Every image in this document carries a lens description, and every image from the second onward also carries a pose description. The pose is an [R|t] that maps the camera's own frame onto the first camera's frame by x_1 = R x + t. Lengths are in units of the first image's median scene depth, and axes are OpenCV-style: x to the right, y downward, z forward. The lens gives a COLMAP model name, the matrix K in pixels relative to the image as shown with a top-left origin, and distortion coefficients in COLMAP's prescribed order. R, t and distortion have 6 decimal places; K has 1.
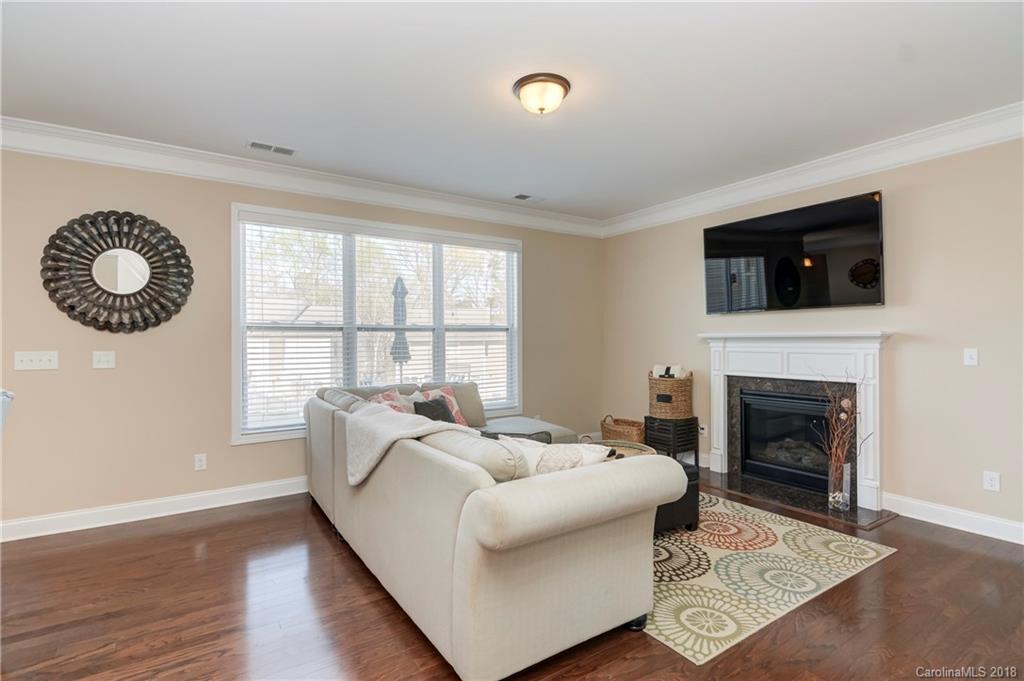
lens RADIAL K [[492.1, 0, 509.0], [0, 492.1, 333.4], [0, 0, 1]] dist [0.015997, -0.004371]
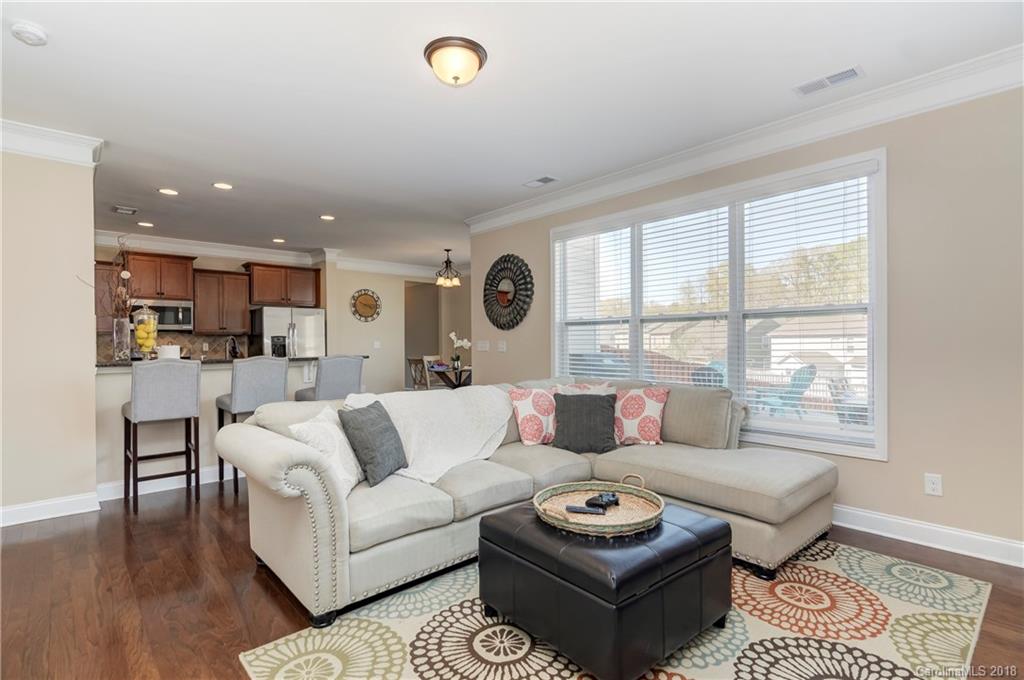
lens RADIAL K [[492.1, 0, 516.7], [0, 492.1, 341.1], [0, 0, 1]] dist [0.015997, -0.004371]
pose [[0.154145, 0.005932, -0.988030, 0.780857], [0.024460, 0.999653, 0.009818, 0.019693], [0.987746, -0.025680, 0.153946, 0.759846]]
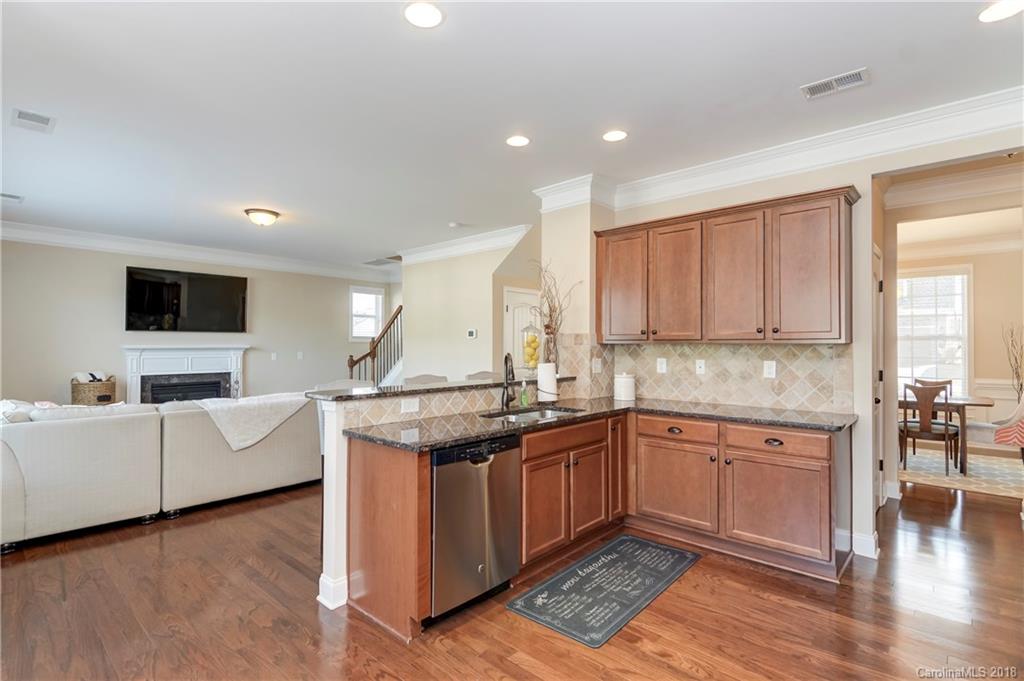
lens RADIAL K [[492.1, 0, 507.7], [0, 492.1, 340.0], [0, 0, 1]] dist [0.015997, -0.004371]
pose [[-0.245902, 0.014841, 0.969181, -1.493587], [-0.014714, 0.999710, -0.019042, -0.004832], [-0.969183, -0.018943, -0.245612, 0.448246]]
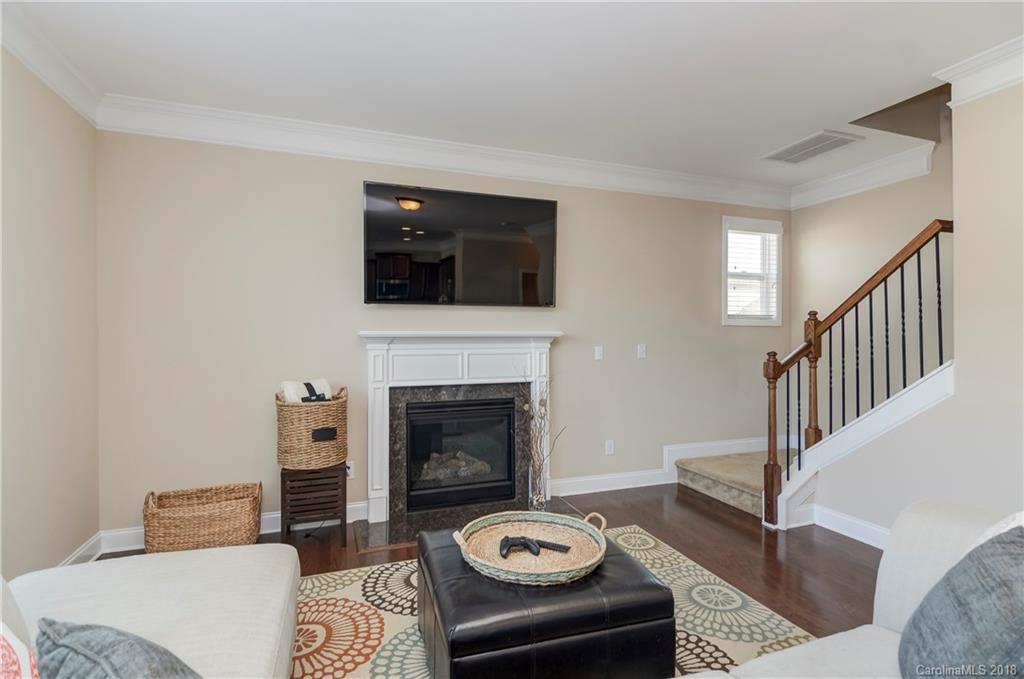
lens RADIAL K [[492.1, 0, 512.6], [0, 492.1, 343.6], [0, 0, 1]] dist [0.015997, -0.004371]
pose [[0.225760, -0.008040, 0.974150, -0.309653], [-0.014257, 0.999832, 0.011556, 0.010258], [-0.974079, -0.016497, 0.225607, 0.842384]]
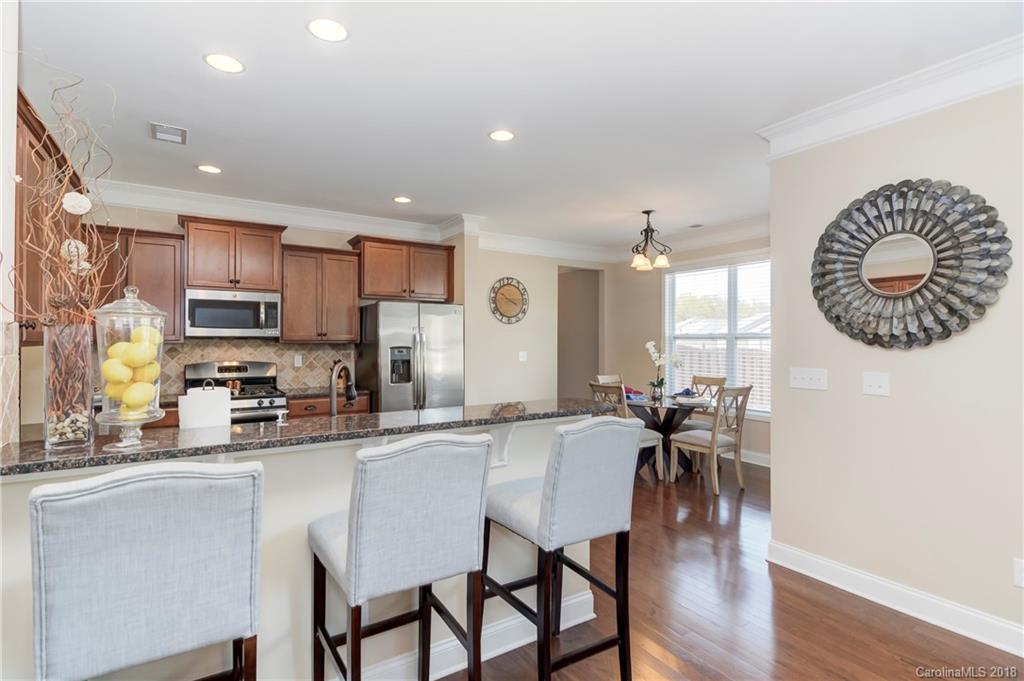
lens RADIAL K [[492.1, 0, 516.0], [0, 492.1, 340.8], [0, 0, 1]] dist [0.015997, -0.004371]
pose [[-0.002977, 0.009975, -0.999946, -0.043778], [0.015538, 0.999830, 0.009927, -0.027646], [0.999875, -0.015508, -0.003132, 0.425030]]
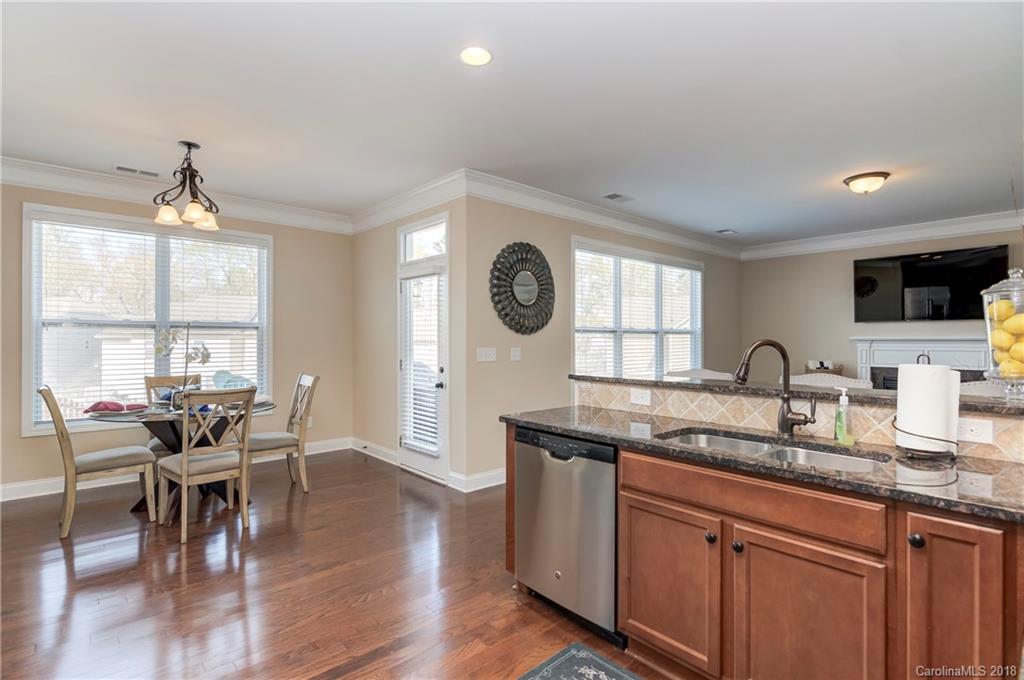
lens RADIAL K [[492.1, 0, 519.1], [0, 492.1, 341.0], [0, 0, 1]] dist [0.015997, -0.004371]
pose [[0.988379, 0.004831, 0.151932, -0.962747], [-0.007296, 0.999851, 0.015671, -0.003832], [-0.151834, -0.016598, 0.988267, -0.286590]]
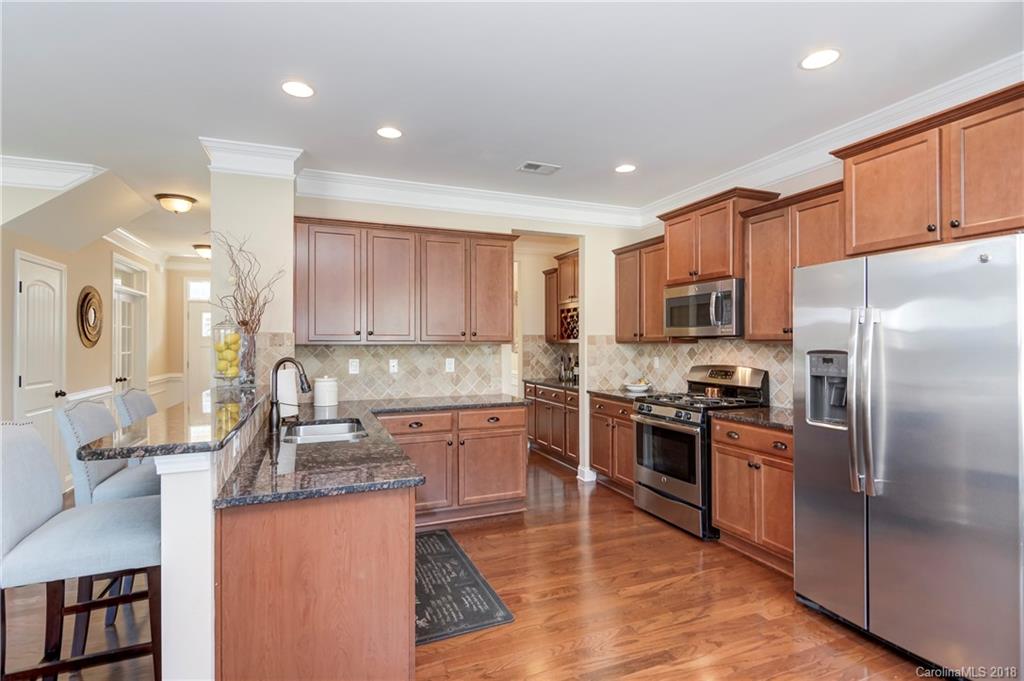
lens RADIAL K [[492.1, 0, 510.3], [0, 492.1, 339.4], [0, 0, 1]] dist [0.015997, -0.004371]
pose [[-0.979490, 0.009985, 0.201247, -1.067296], [0.004832, 0.999648, -0.026081, -0.004019], [-0.201436, -0.024574, -0.979193, 0.848381]]
